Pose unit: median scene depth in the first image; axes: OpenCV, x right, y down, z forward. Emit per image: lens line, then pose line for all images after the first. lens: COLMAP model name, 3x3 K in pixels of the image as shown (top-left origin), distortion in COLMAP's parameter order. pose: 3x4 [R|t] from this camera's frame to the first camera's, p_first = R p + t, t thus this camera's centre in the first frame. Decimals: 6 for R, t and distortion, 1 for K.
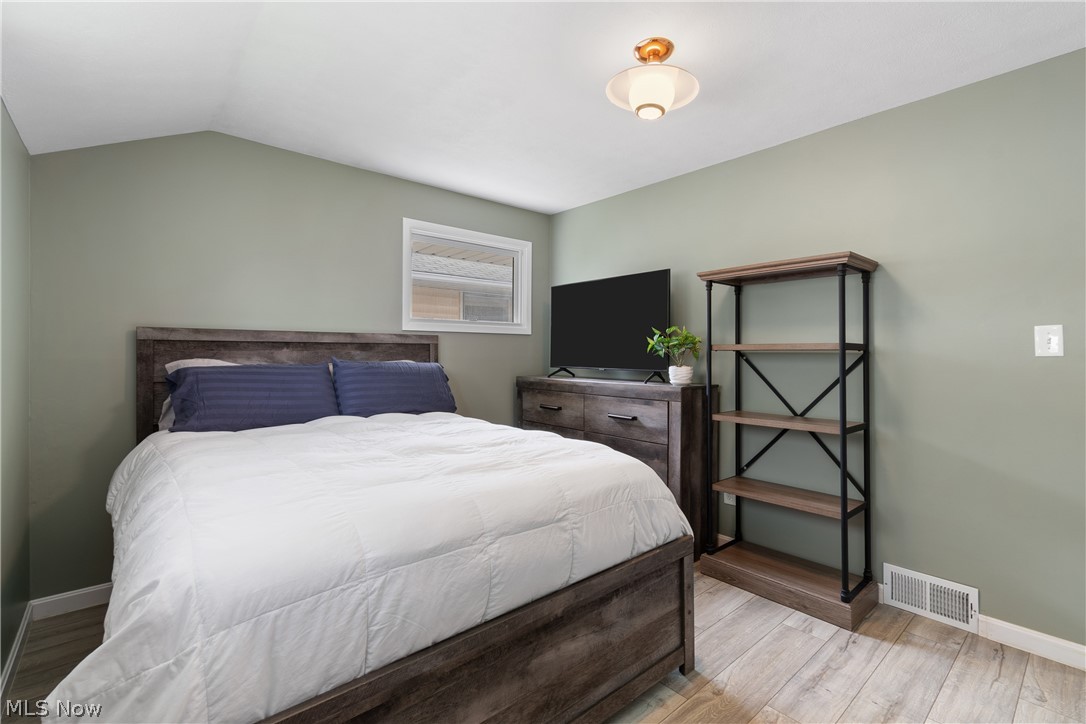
lens RADIAL K [[485.0, 0, 552.7], [0, 485.0, 356.4], [0, 0, 1]] dist [0.001865, -0.002340]
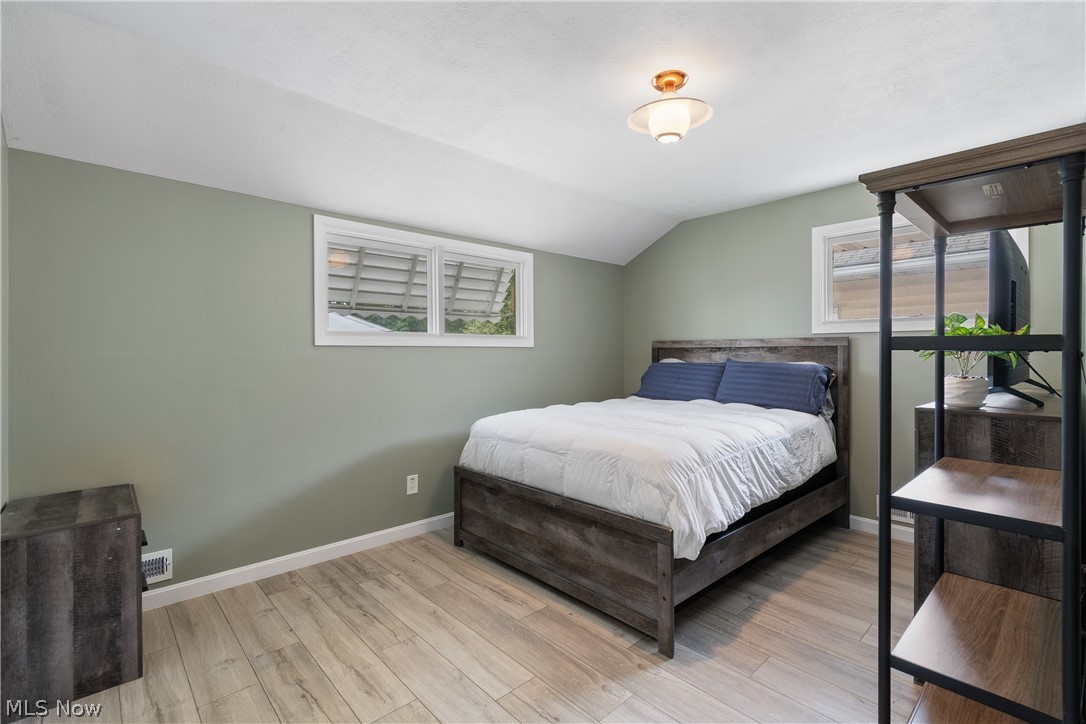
lens RADIAL K [[485.0, 0, 553.0], [0, 485.0, 358.2], [0, 0, 1]] dist [0.001865, -0.002340]
pose [[0.032078, 0.006979, -0.999461, 0.962105], [-0.005398, 0.999962, 0.006809, -0.005476], [0.999471, 0.005177, 0.032114, 0.517069]]
